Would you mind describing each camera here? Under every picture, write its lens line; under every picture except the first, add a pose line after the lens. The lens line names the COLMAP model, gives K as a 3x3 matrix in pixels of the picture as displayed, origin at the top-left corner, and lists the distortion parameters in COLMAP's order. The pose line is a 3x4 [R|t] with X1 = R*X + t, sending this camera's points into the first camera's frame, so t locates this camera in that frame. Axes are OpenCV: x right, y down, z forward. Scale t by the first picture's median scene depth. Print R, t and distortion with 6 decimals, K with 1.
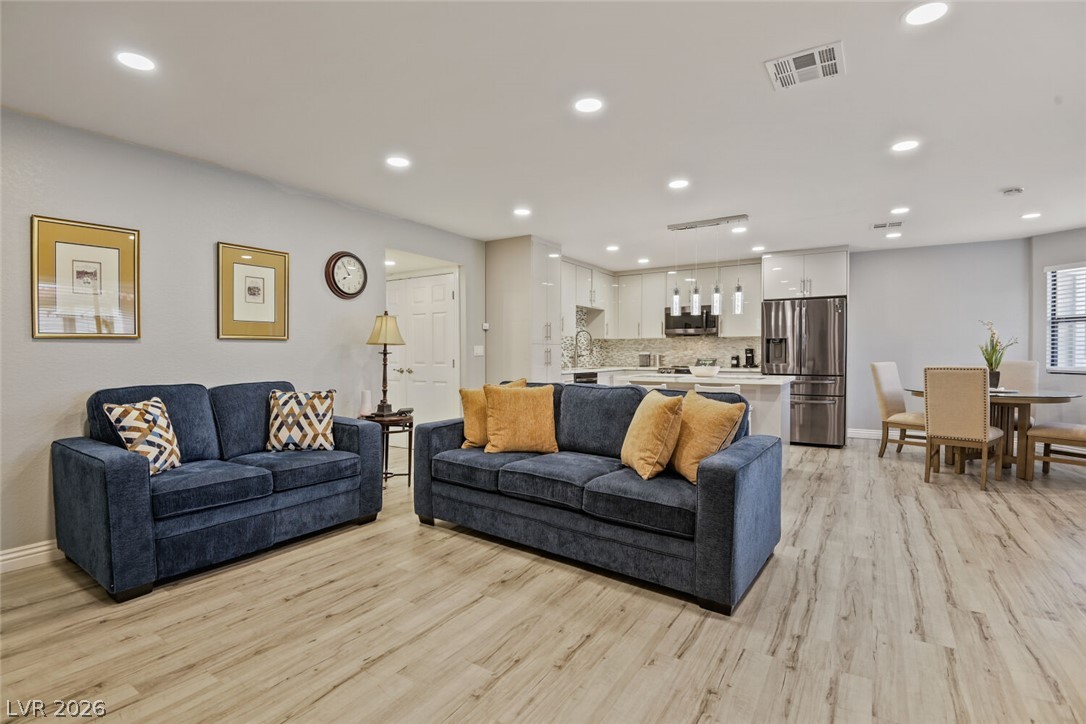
lens RADIAL K [[509.2, 0, 551.6], [0, 509.2, 361.5], [0, 0, 1]] dist [-0.010836, -0.014177]
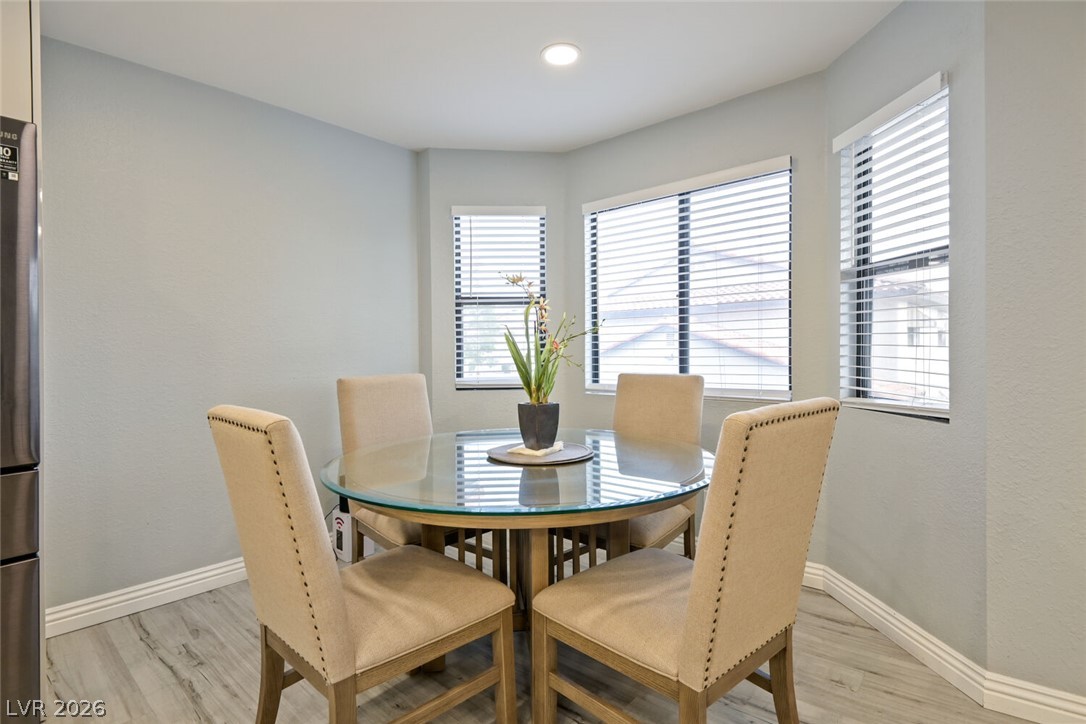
lens RADIAL K [[509.2, 0, 546.3], [0, 509.2, 341.6], [0, 0, 1]] dist [-0.010836, -0.014177]
pose [[0.133861, 0.026985, 0.990633, 0.624324], [0.027142, 0.999154, -0.030884, -0.018230], [-0.990628, 0.031022, 0.133015, 1.191598]]
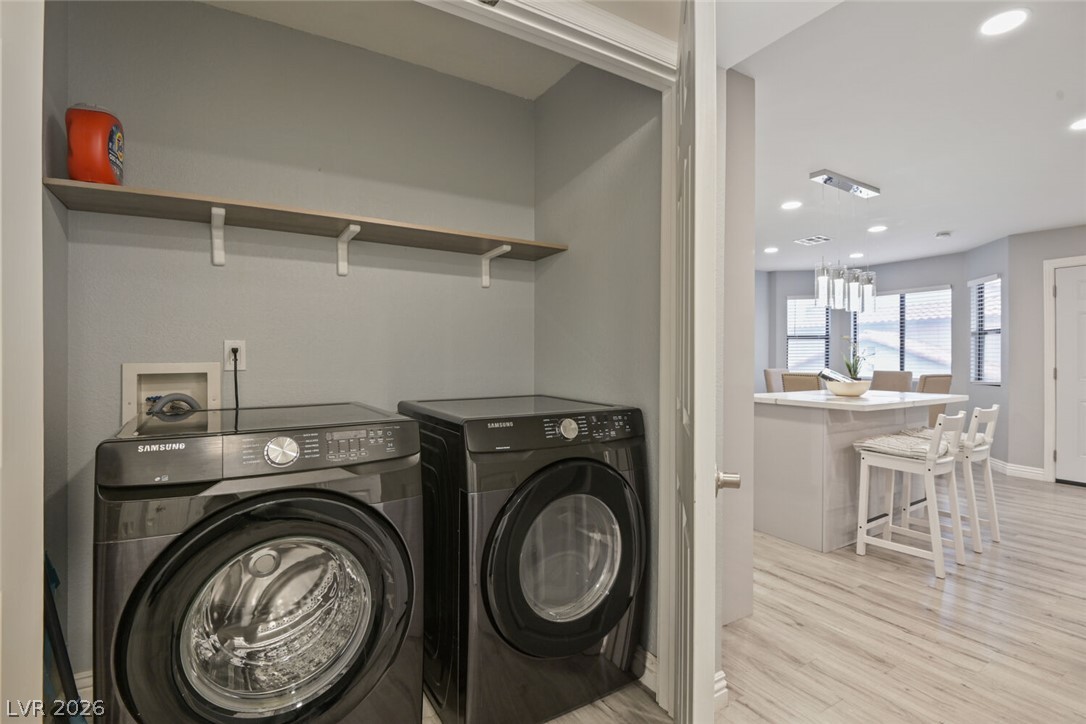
lens RADIAL K [[509.2, 0, 557.1], [0, 509.2, 335.3], [0, 0, 1]] dist [-0.010836, -0.014177]
pose [[0.442613, 0.045673, 0.895549, -0.689056], [0.012670, 0.998284, -0.057175, -0.028802], [-0.896623, 0.036653, 0.441274, 1.386671]]
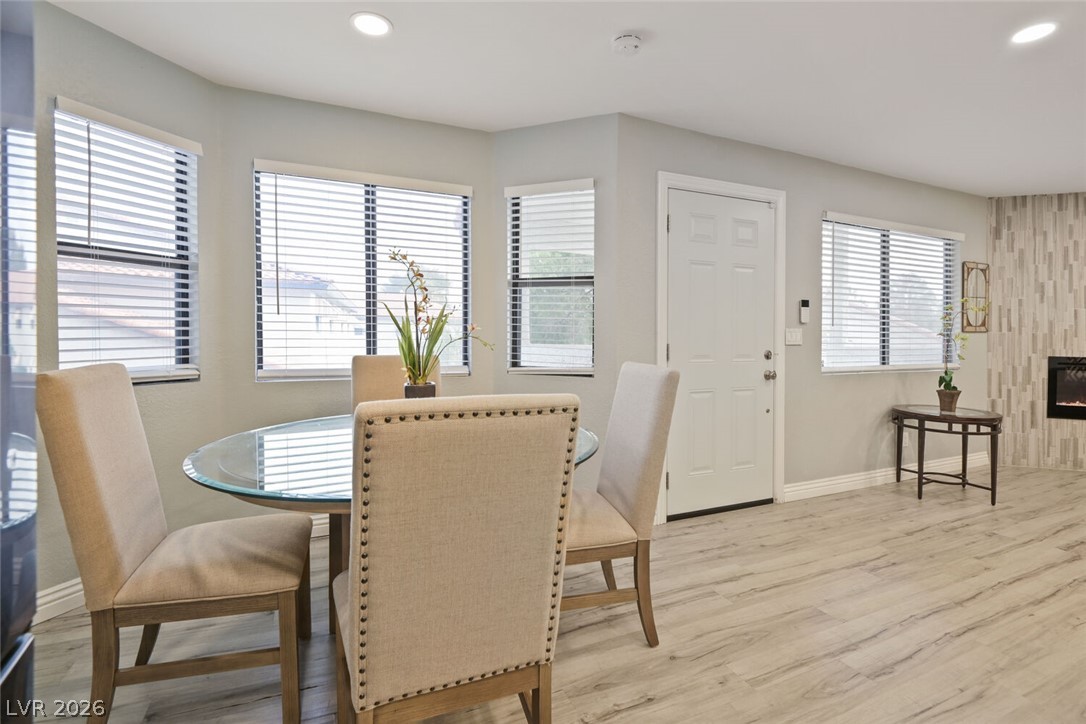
lens RADIAL K [[509.2, 0, 524.0], [0, 509.2, 341.3], [0, 0, 1]] dist [-0.010836, -0.014177]
pose [[-0.814467, -0.011223, 0.580101, 0.728709], [0.003935, 0.999683, 0.024865, -0.028536], [-0.580196, 0.022535, -0.814165, 1.605380]]
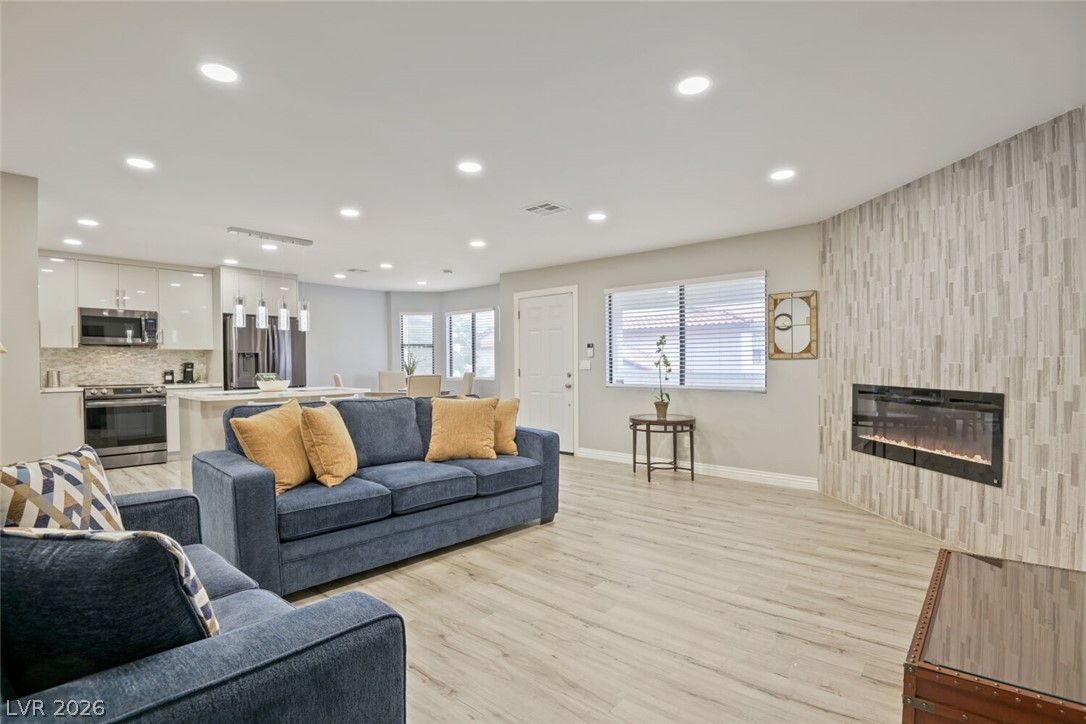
lens RADIAL K [[509.2, 0, 533.8], [0, 509.2, 364.9], [0, 0, 1]] dist [-0.010836, -0.014177]
pose [[0.155529, -0.001303, 0.987830, -0.787483], [0.021046, 0.999777, -0.001995, -0.012290], [-0.987607, 0.021100, 0.155522, 0.462409]]
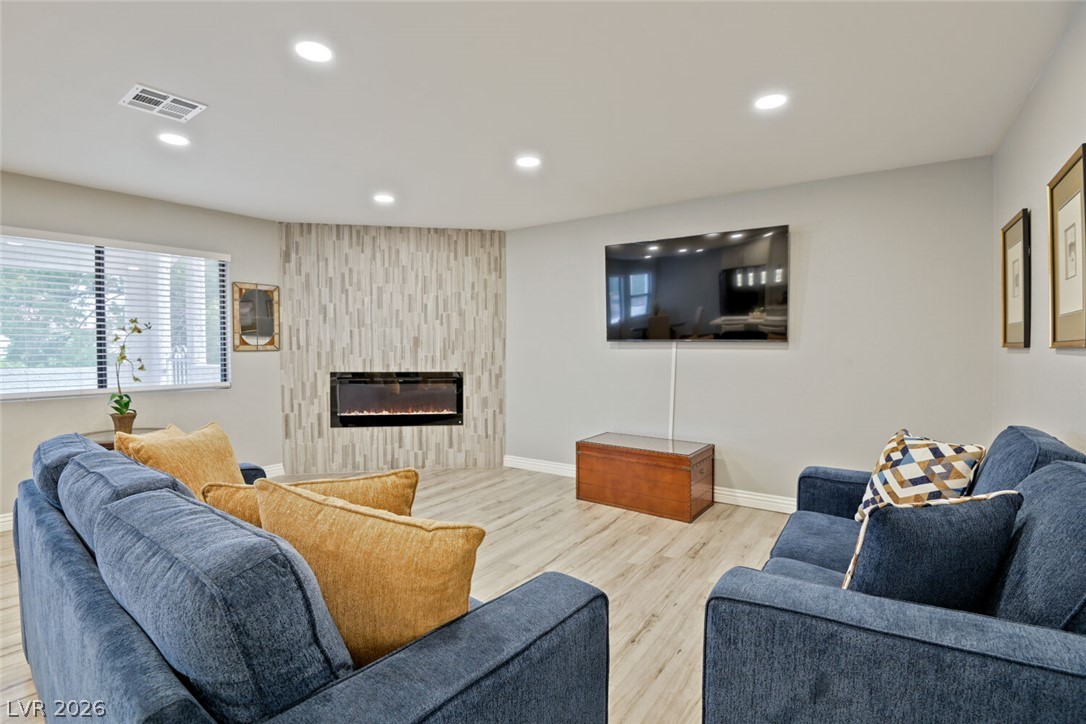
lens RADIAL K [[509.2, 0, 546.5], [0, 509.2, 364.7], [0, 0, 1]] dist [-0.010836, -0.014177]
pose [[-0.998744, -0.000791, 0.050102, -0.225056], [0.001887, 0.998572, 0.053389, -0.047833], [-0.050072, 0.053416, -0.997316, 1.234364]]
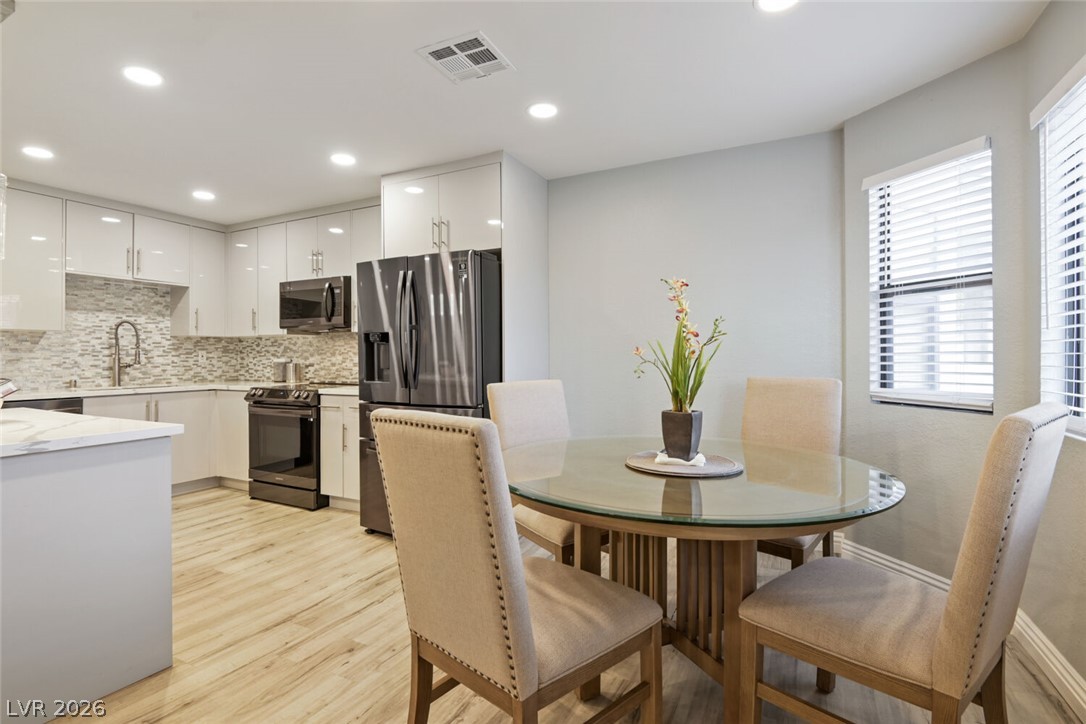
lens RADIAL K [[509.2, 0, 551.7], [0, 509.2, 354.2], [0, 0, 1]] dist [-0.010836, -0.014177]
pose [[0.995176, -0.004370, 0.098006, 0.938145], [0.006248, 0.999803, -0.018855, -0.021900], [-0.097904, 0.019377, 0.995007, 0.798452]]
